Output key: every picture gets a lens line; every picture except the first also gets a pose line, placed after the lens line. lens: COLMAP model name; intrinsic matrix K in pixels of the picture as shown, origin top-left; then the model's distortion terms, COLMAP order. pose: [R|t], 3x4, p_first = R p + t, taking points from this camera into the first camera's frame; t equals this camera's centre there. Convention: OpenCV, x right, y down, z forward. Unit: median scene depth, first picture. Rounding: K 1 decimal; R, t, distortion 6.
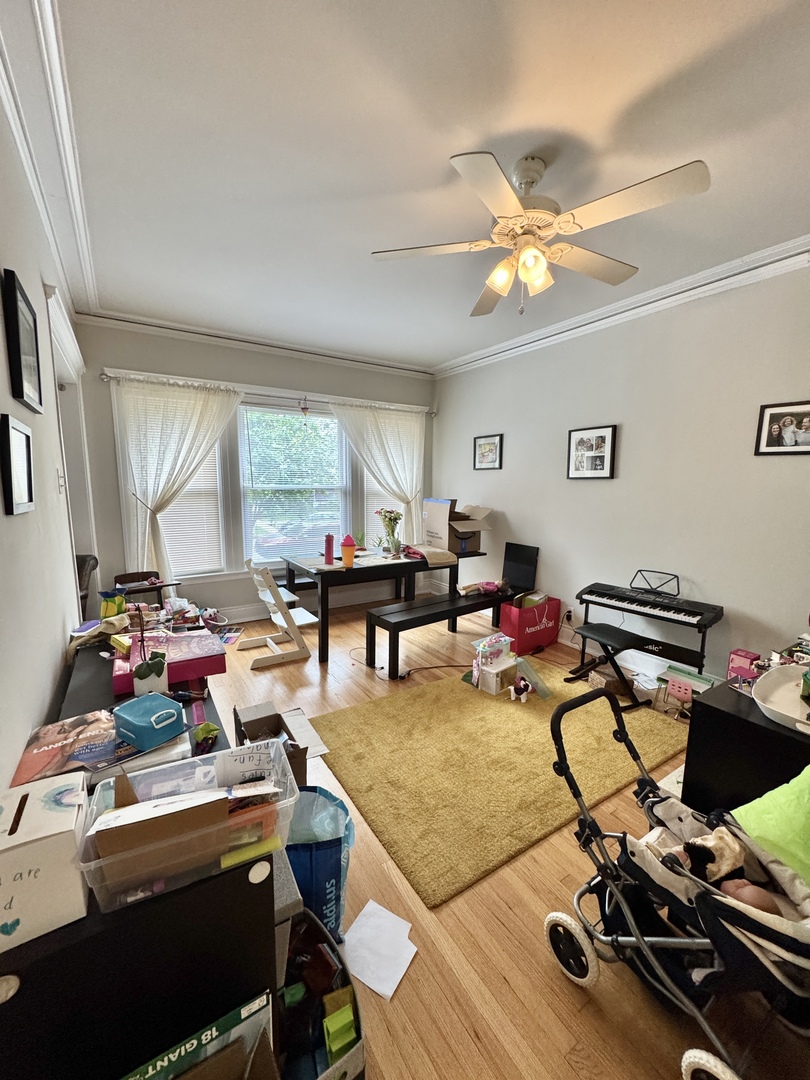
lens RADIAL K [[430.2, 0, 398.7], [0, 430.2, 541.5], [0, 0, 1]] dist [-0.002590, -0.000197]
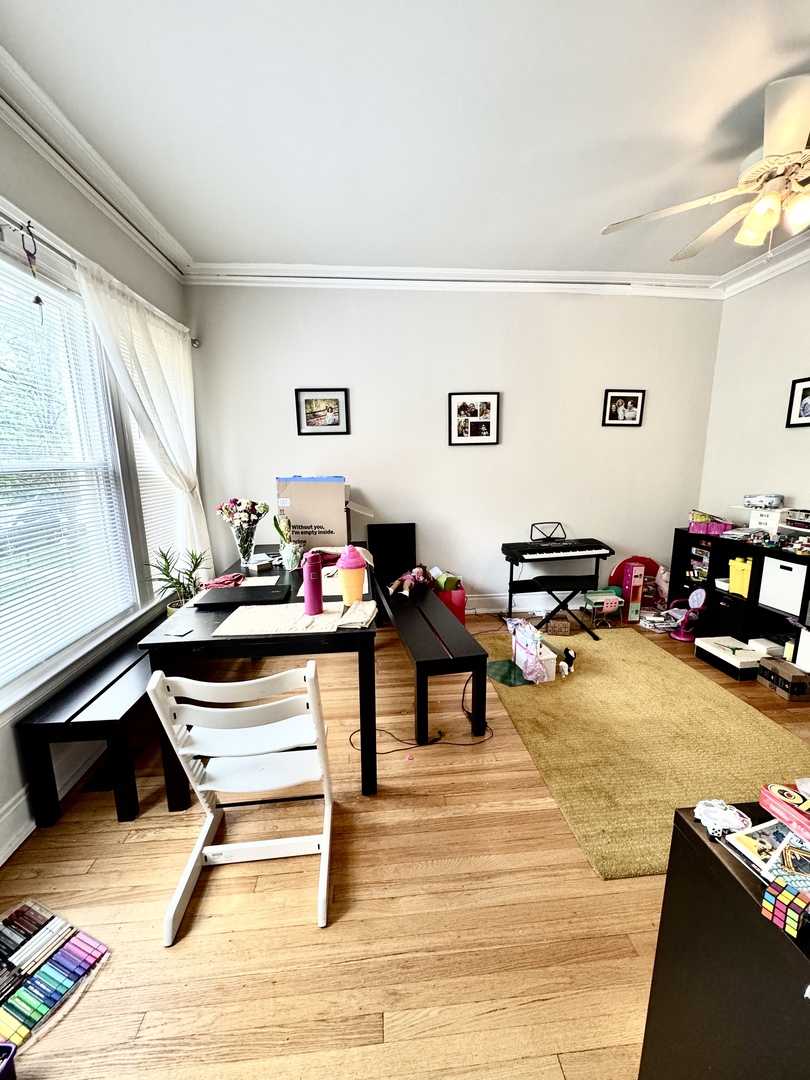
lens RADIAL K [[430.2, 0, 402.9], [0, 430.2, 539.8], [0, 0, 1]] dist [-0.002590, -0.000197]
pose [[0.463714, -0.187227, 0.865977, -0.568415], [0.142302, 0.980466, 0.135780, -0.092253], [-0.874483, 0.060267, 0.481299, 0.704953]]
